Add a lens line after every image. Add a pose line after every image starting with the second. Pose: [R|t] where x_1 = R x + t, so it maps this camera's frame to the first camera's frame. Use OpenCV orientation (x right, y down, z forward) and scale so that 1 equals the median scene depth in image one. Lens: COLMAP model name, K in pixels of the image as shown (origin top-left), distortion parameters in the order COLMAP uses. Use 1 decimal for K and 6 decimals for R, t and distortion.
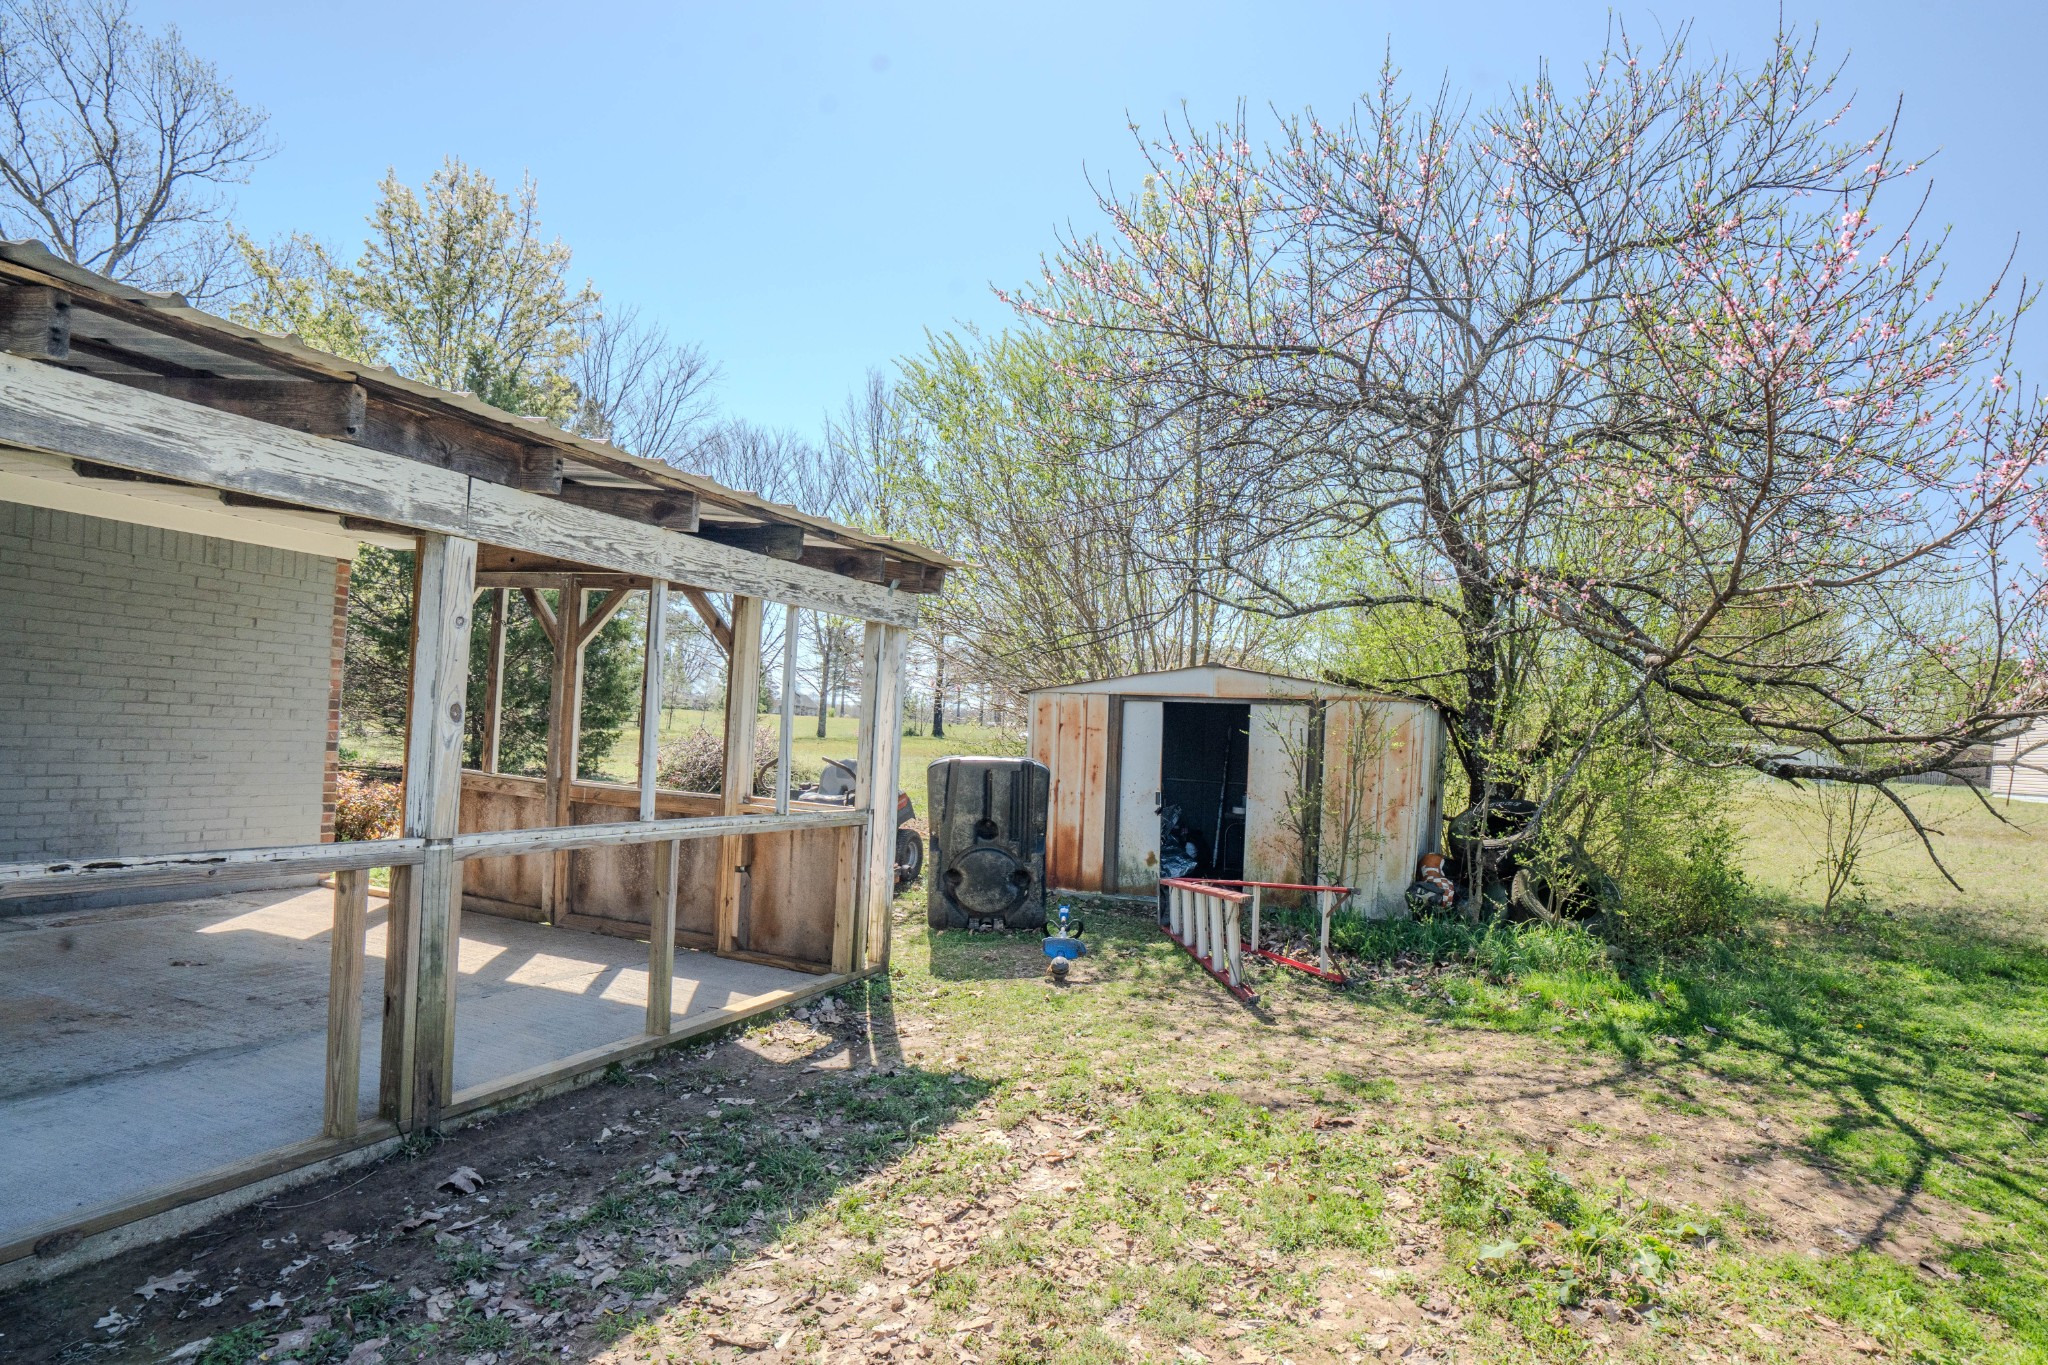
lens RADIAL K [[965.1, 0, 1024.0], [0, 965.1, 682.5], [0, 0, 1]] dist [-0.013860, 0.000342]
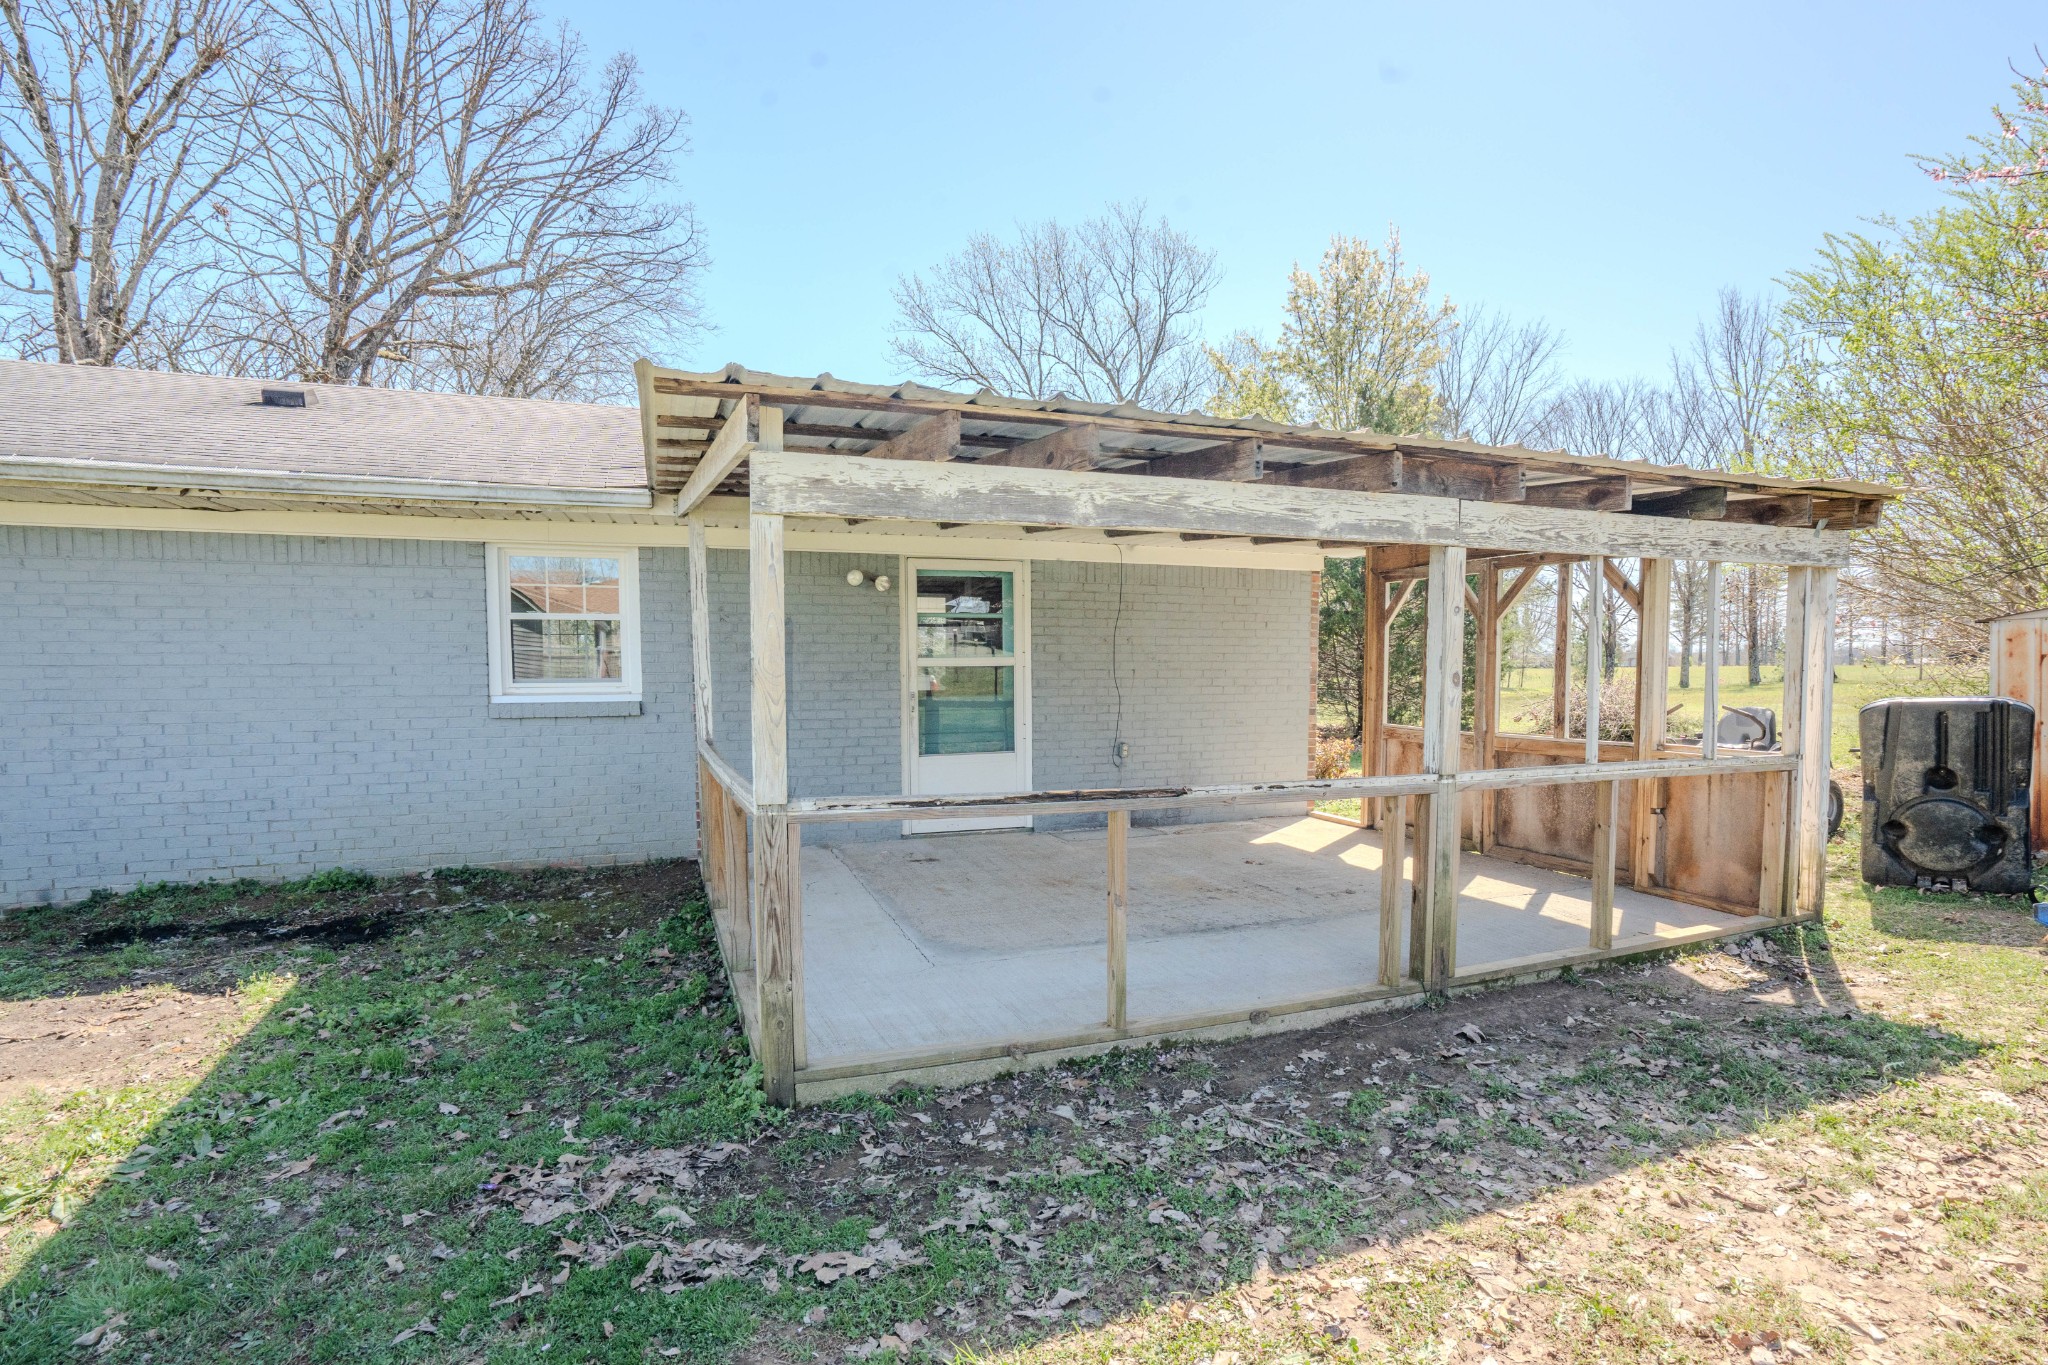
lens RADIAL K [[1002.1, 0, 994.1], [0, 1002.1, 705.2], [0, 0, 1]] dist [-0.057774, 0.017225]
pose [[0.737300, -0.043514, -0.674163, -0.109745], [0.083850, 0.996101, 0.027410, -0.018372], [0.670342, -0.076738, 0.738074, -0.330266]]
